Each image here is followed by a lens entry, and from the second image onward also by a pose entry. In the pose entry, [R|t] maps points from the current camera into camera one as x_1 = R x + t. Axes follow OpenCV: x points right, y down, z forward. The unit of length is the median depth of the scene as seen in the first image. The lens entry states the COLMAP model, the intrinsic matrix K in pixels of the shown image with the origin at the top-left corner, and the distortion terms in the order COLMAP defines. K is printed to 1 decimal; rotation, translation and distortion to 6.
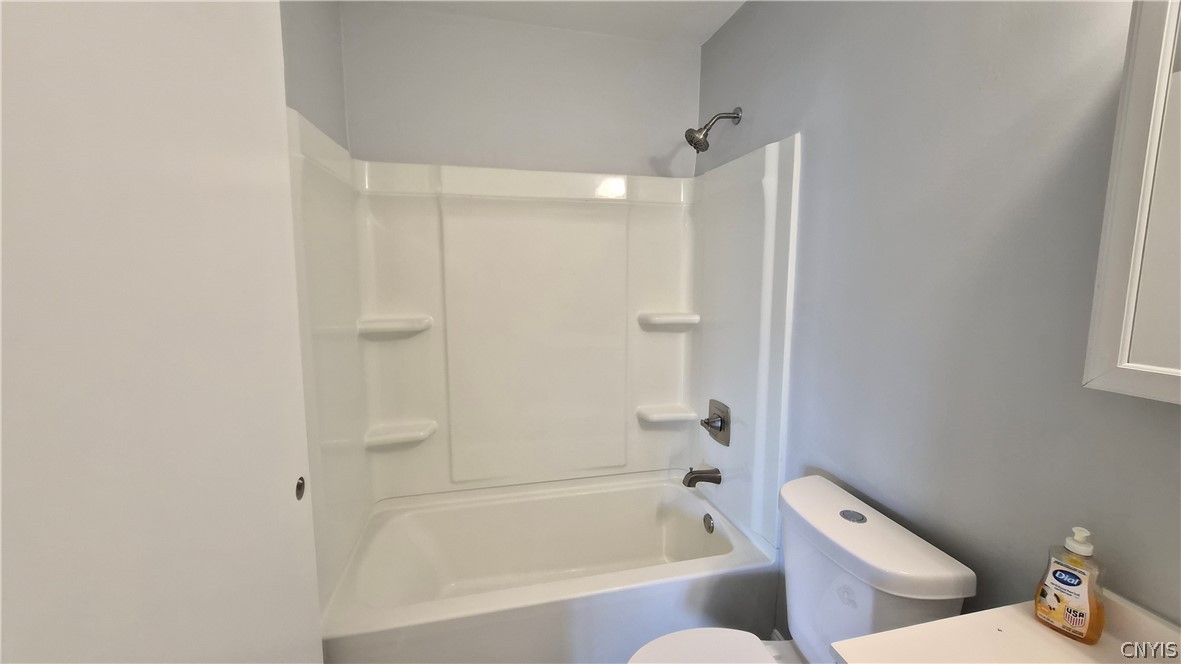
lens RADIAL K [[463.4, 0, 592.0], [0, 463.4, 330.5], [0, 0, 1]] dist [0.002819, 0.000119]
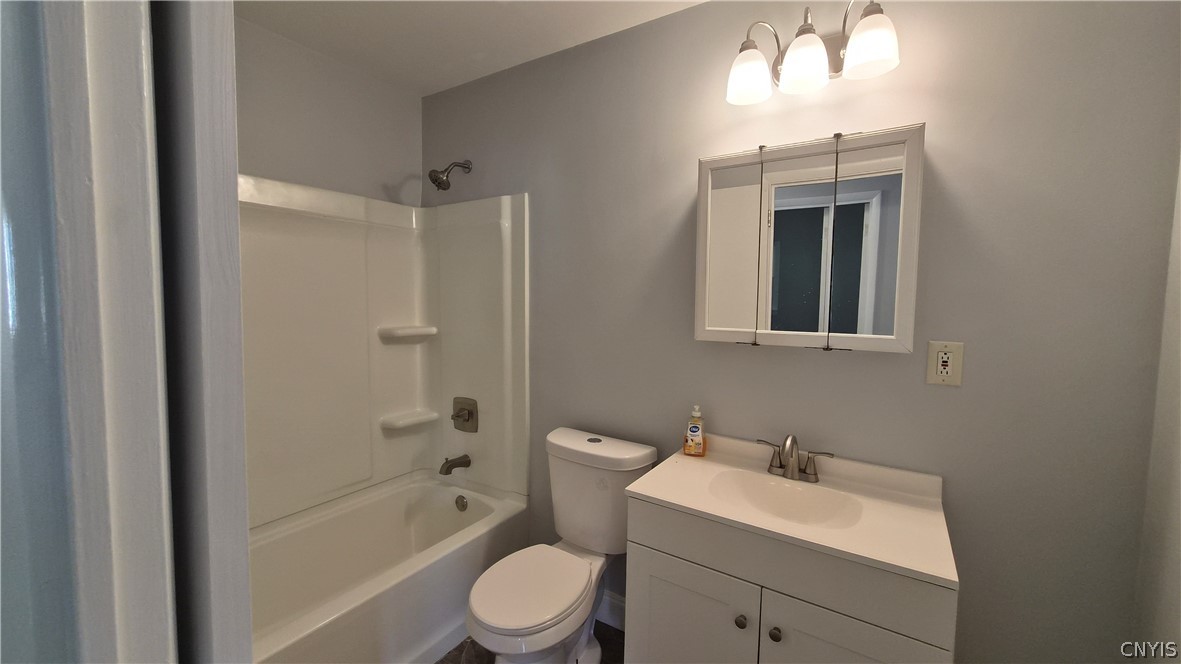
lens RADIAL K [[463.4, 0, 588.3], [0, 463.4, 335.1], [0, 0, 1]] dist [0.002819, 0.000119]
pose [[0.713950, -0.045113, 0.698741, -0.326682], [0.076336, 0.996989, -0.013628, 0.033040], [-0.696023, 0.063069, 0.715244, -0.091785]]
